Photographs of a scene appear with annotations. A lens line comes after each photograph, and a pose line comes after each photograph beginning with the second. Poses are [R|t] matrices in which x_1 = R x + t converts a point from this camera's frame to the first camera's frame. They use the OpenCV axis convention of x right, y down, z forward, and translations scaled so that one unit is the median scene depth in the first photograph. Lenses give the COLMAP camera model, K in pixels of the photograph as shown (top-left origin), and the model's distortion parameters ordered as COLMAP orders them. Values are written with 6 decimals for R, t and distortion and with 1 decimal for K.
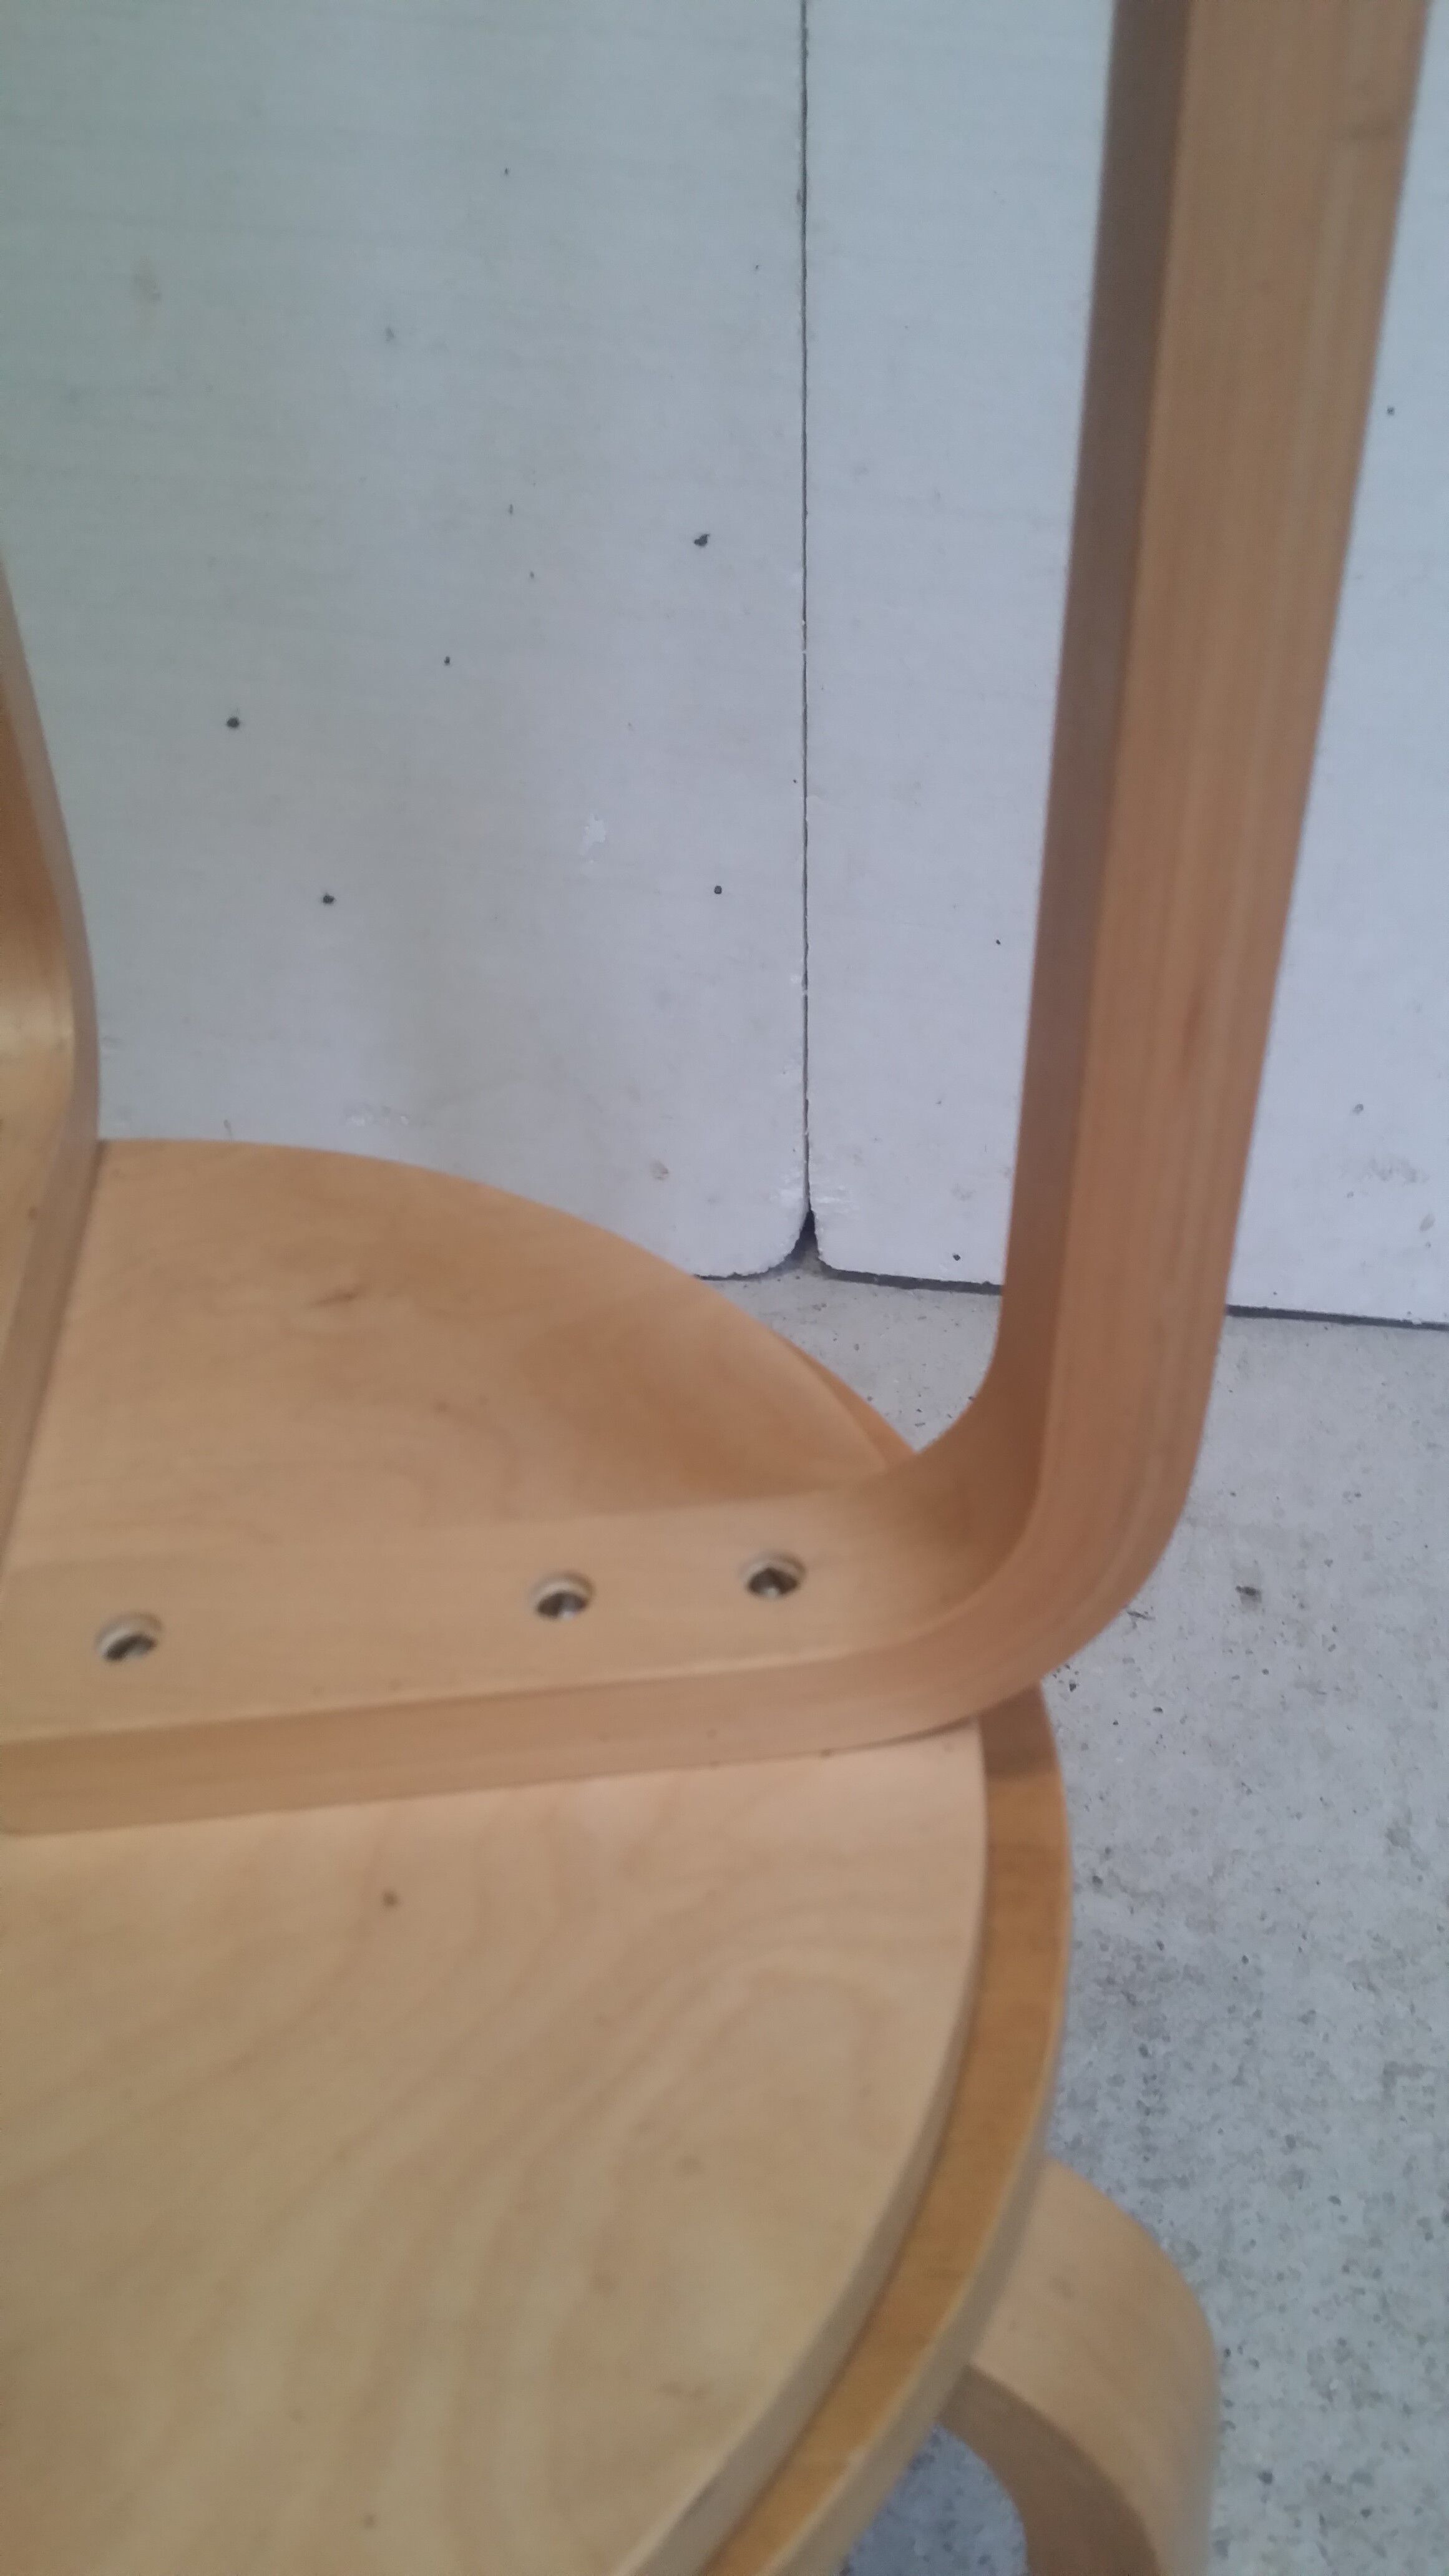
lens RADIAL K [[2319.0, 0, 762.8], [0, 2319.0, 1294.2], [0, 0, 1]] dist [0.078627, -0.172145]
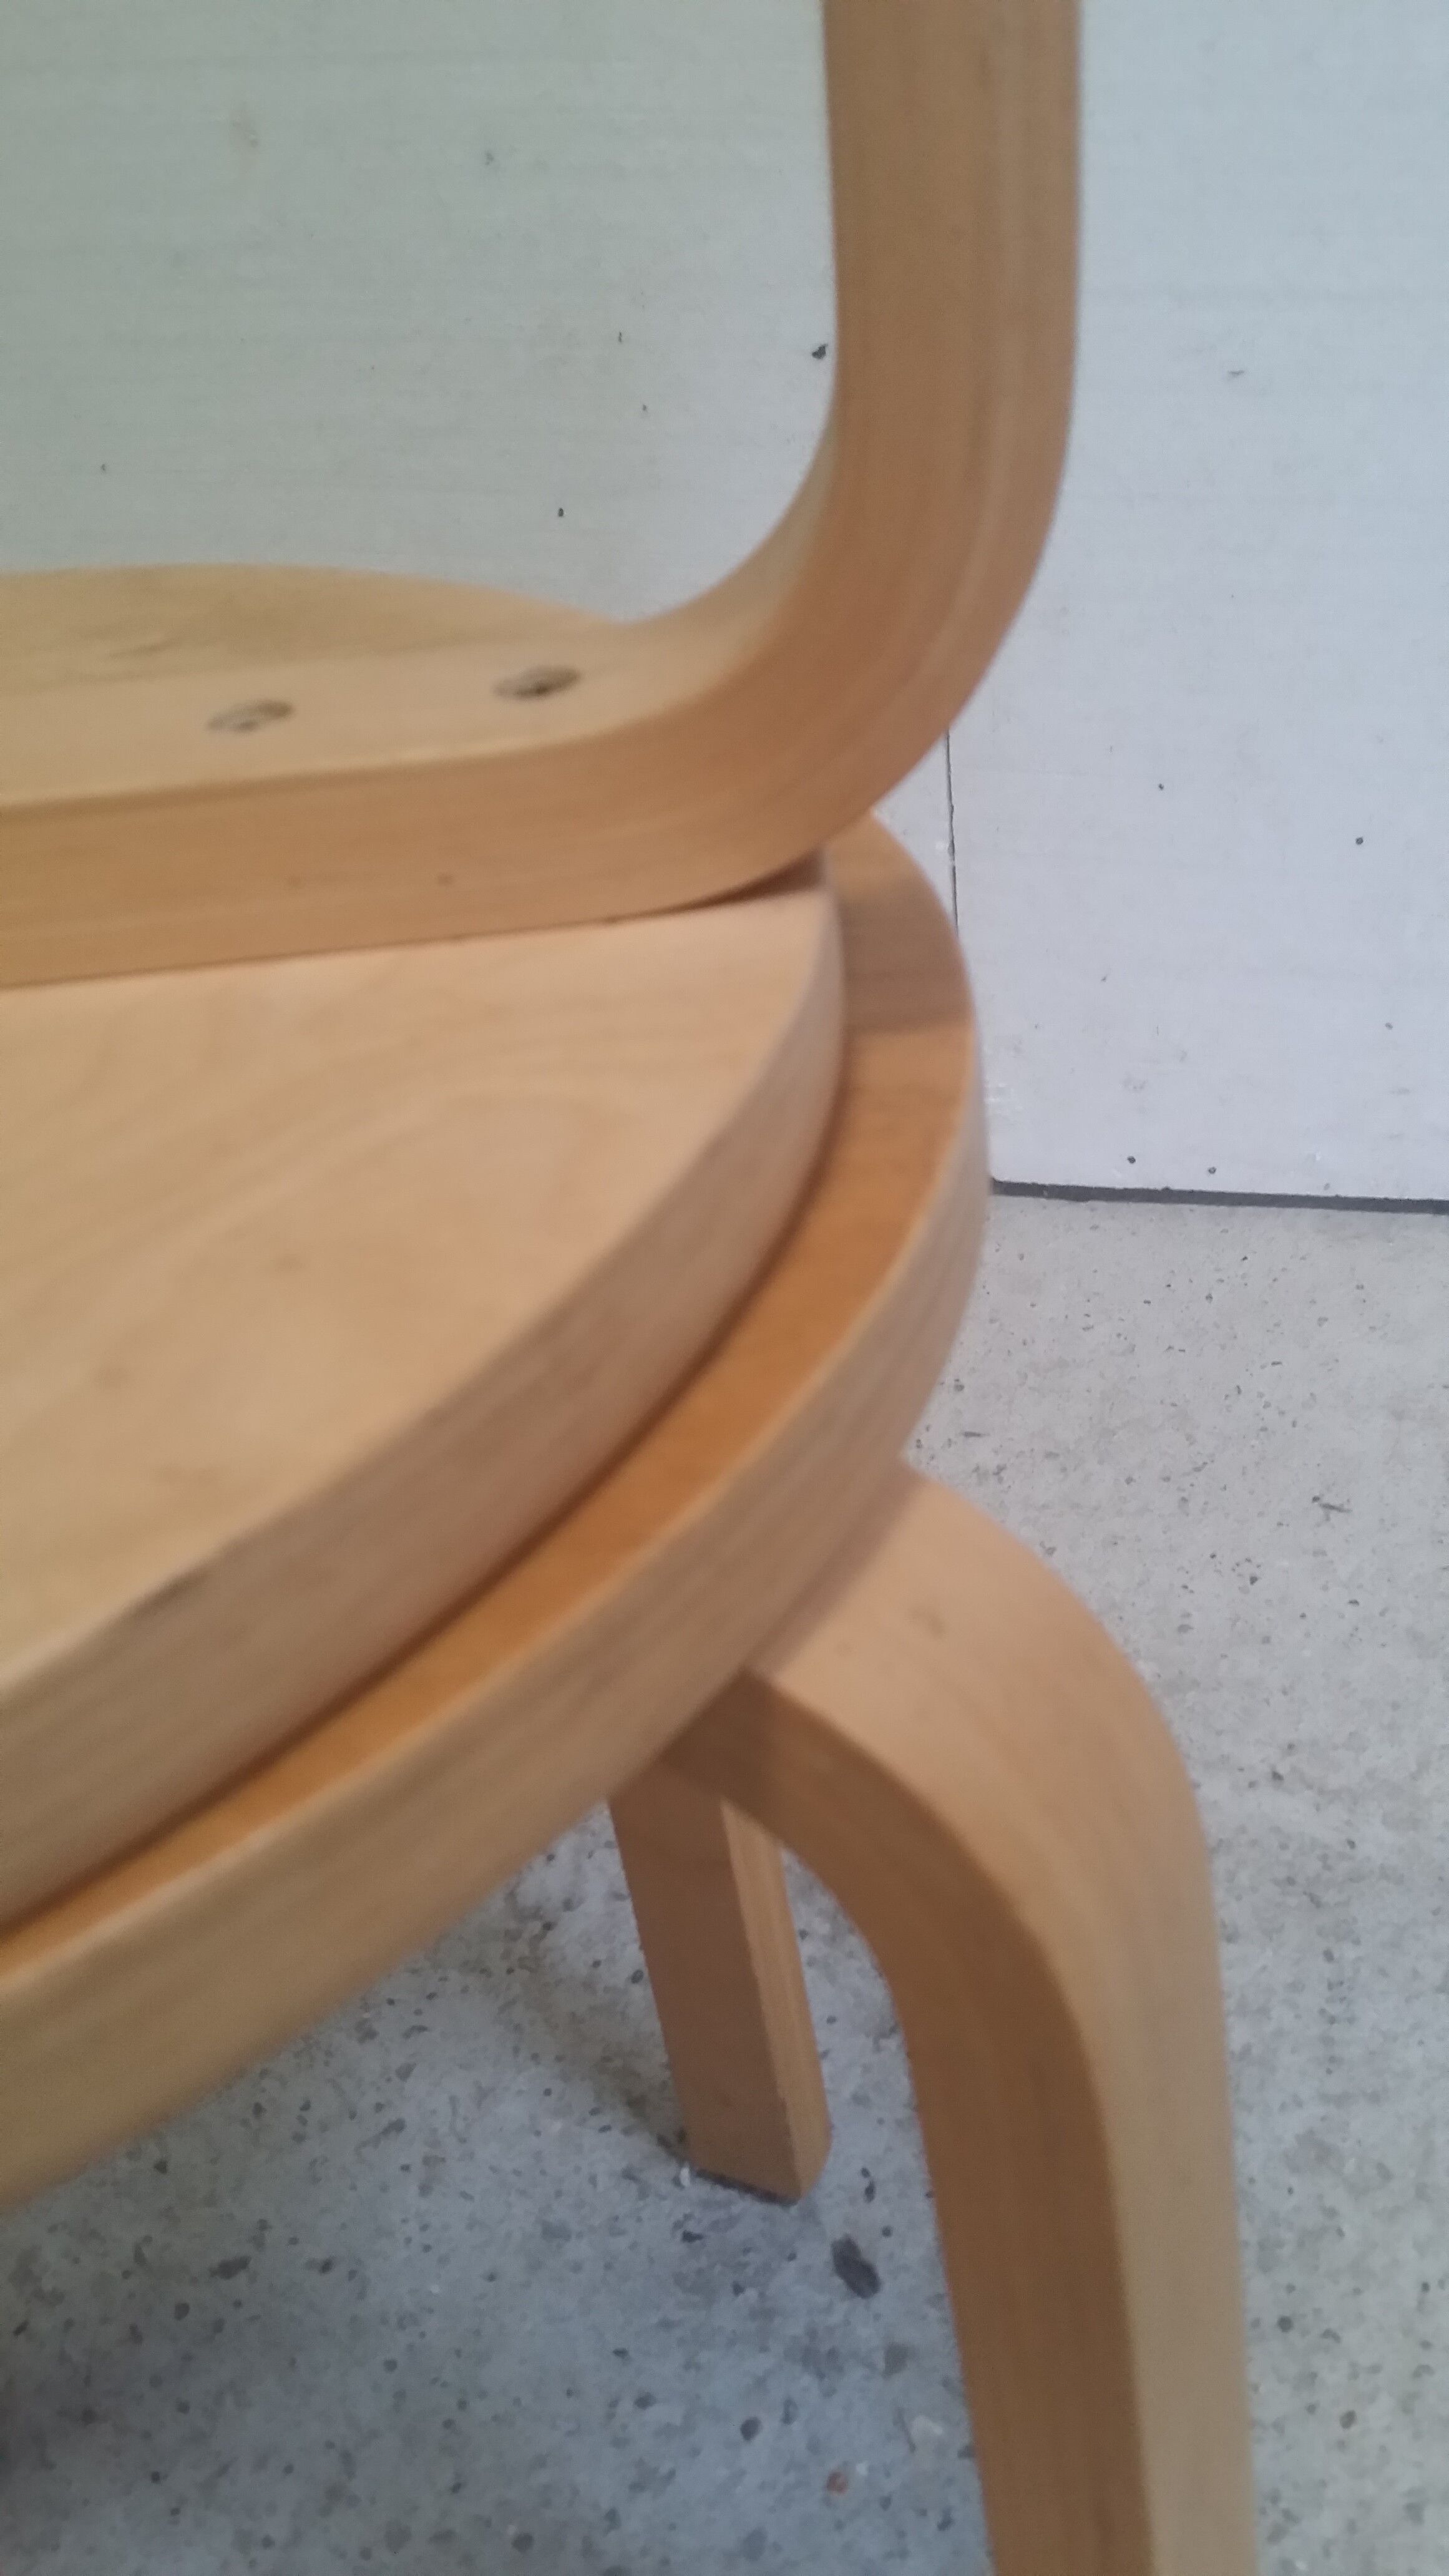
lens RADIAL K [[2319.0, 0, 776.2], [0, 2319.0, 1286.4], [0, 0, 1]] dist [0.078627, -0.172145]
pose [[0.993554, -0.019785, -0.111620, 0.061431], [0.010383, 0.996395, -0.084193, 0.146569], [0.112884, 0.082492, 0.990178, 0.118850]]
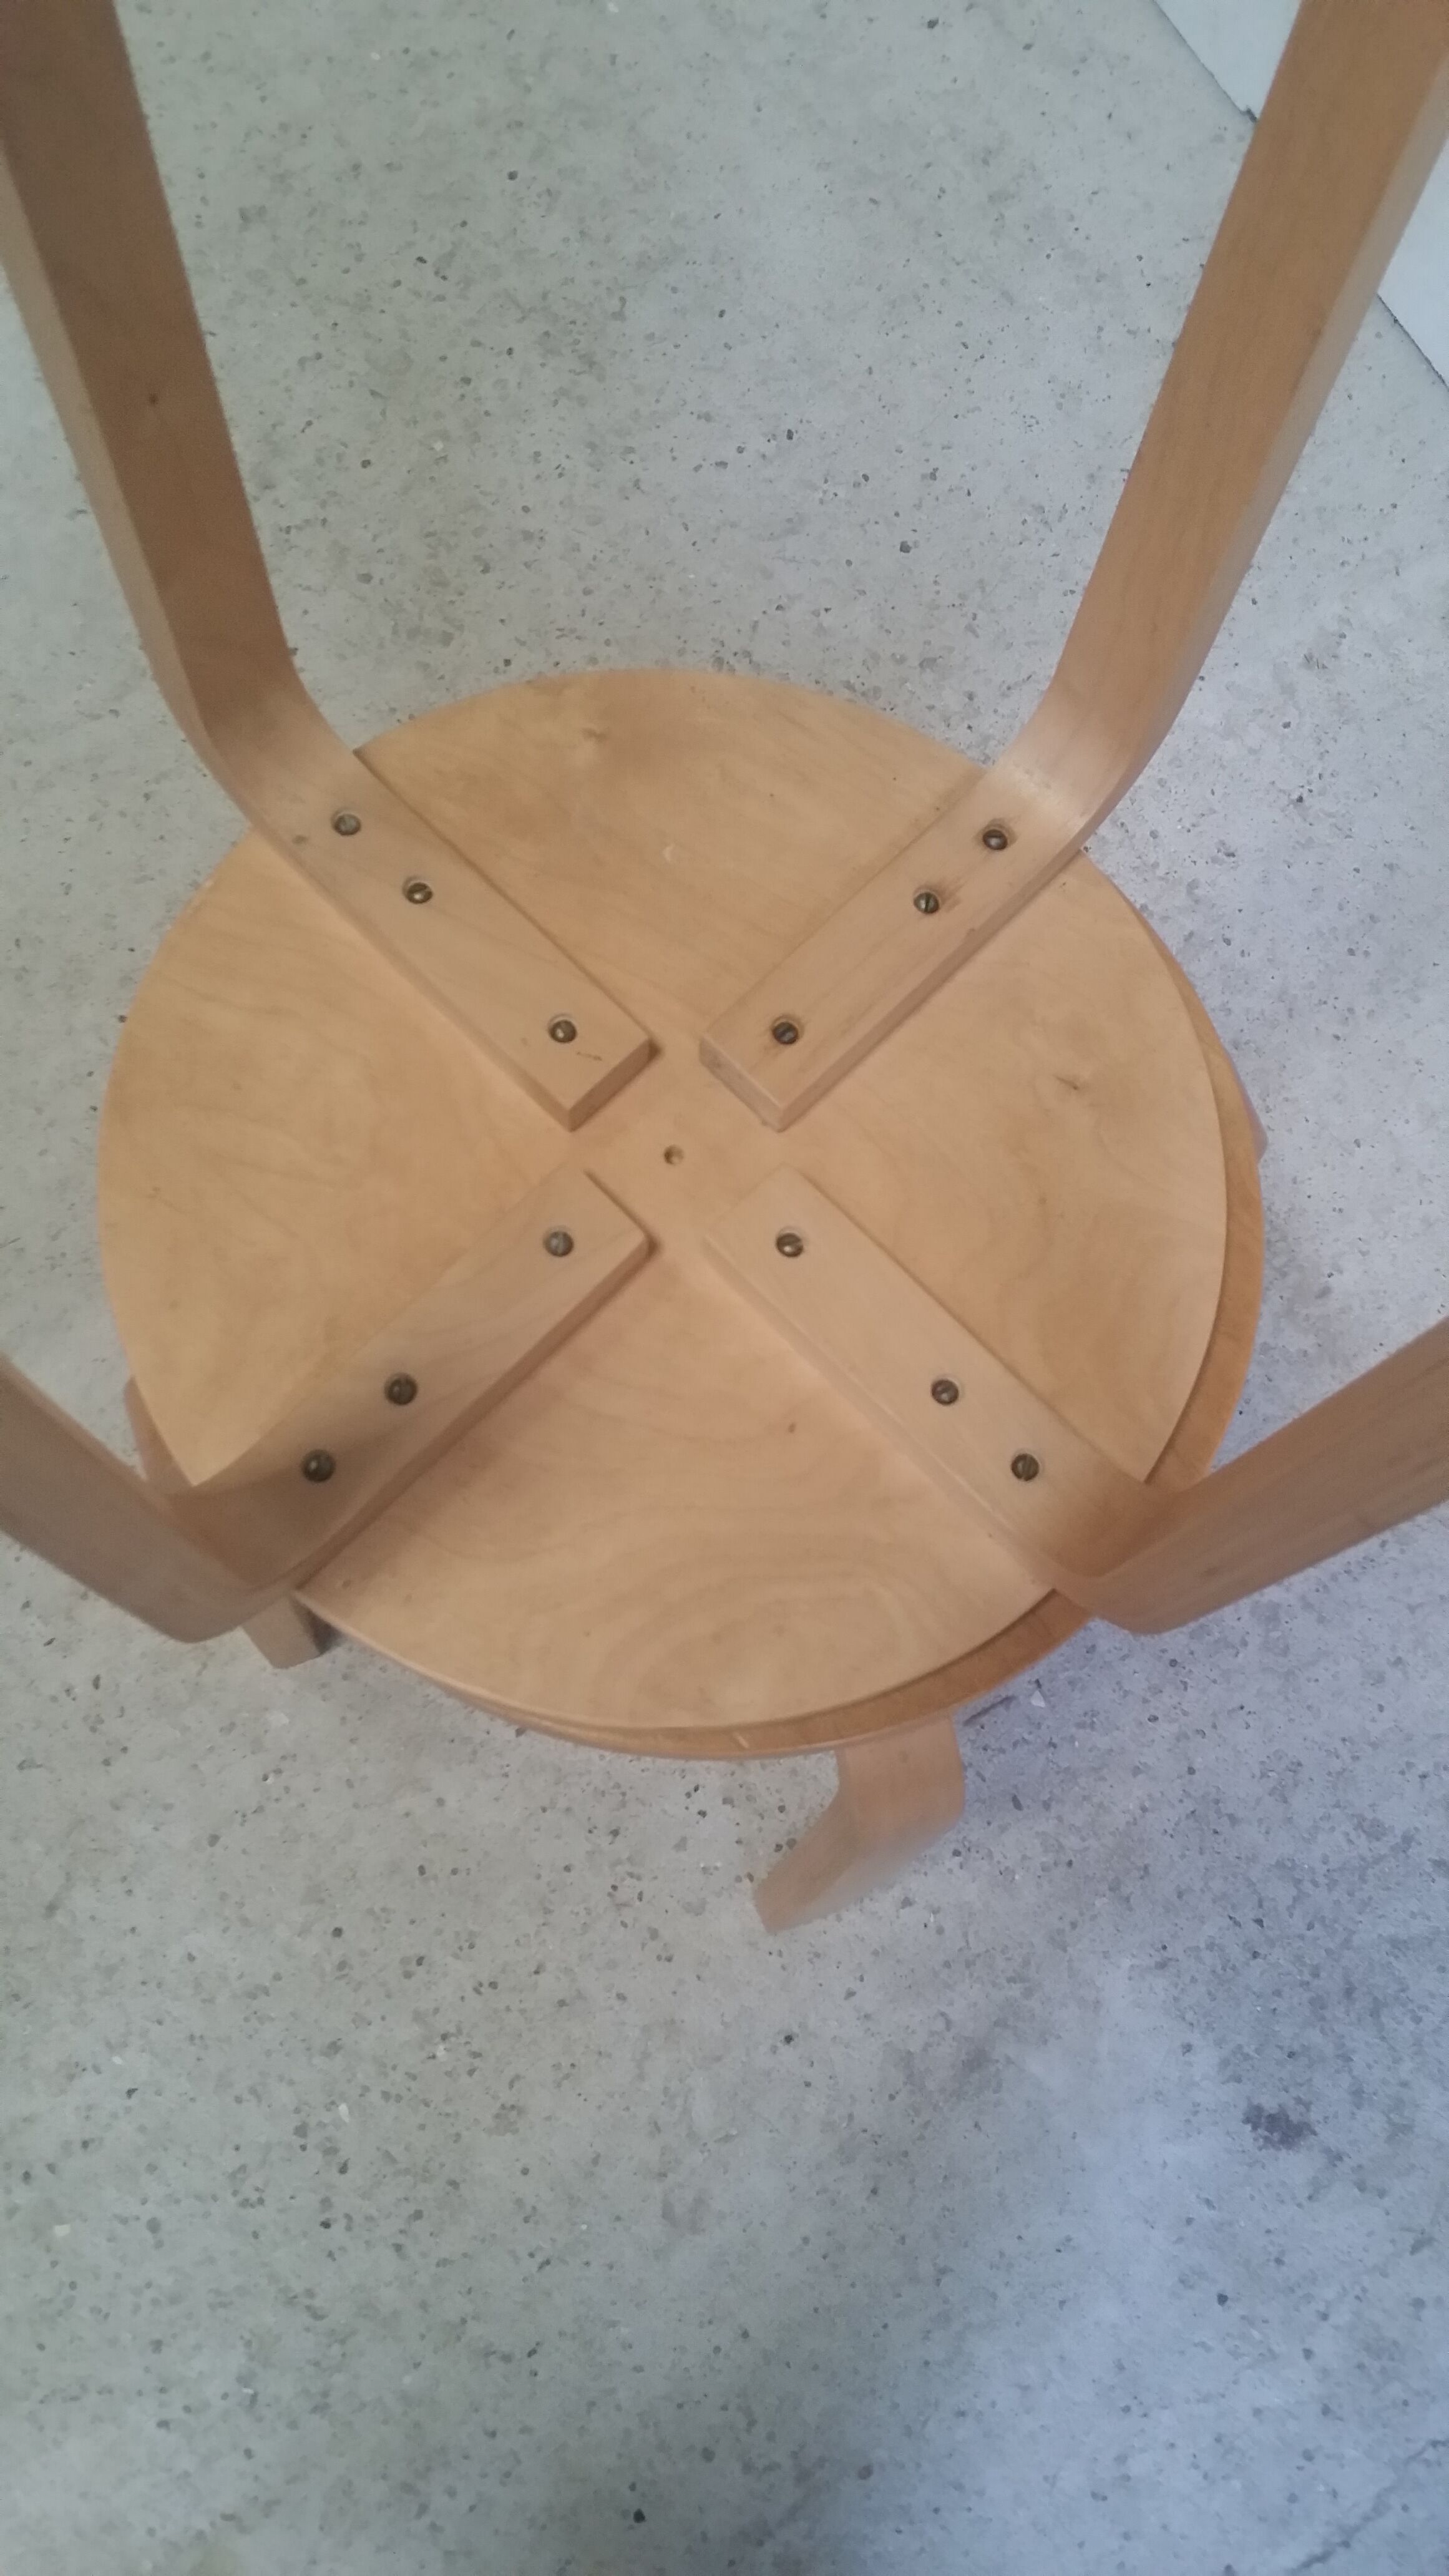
lens RADIAL K [[2319.0, 0, 759.9], [0, 2319.0, 1284.8], [0, 0, 1]] dist [0.078627, -0.172145]
pose [[0.646272, 0.748124, -0.150476, 0.015281], [-0.533663, 0.584032, 0.611645, -0.403146], [0.545469, -0.314986, 0.776690, -0.226649]]
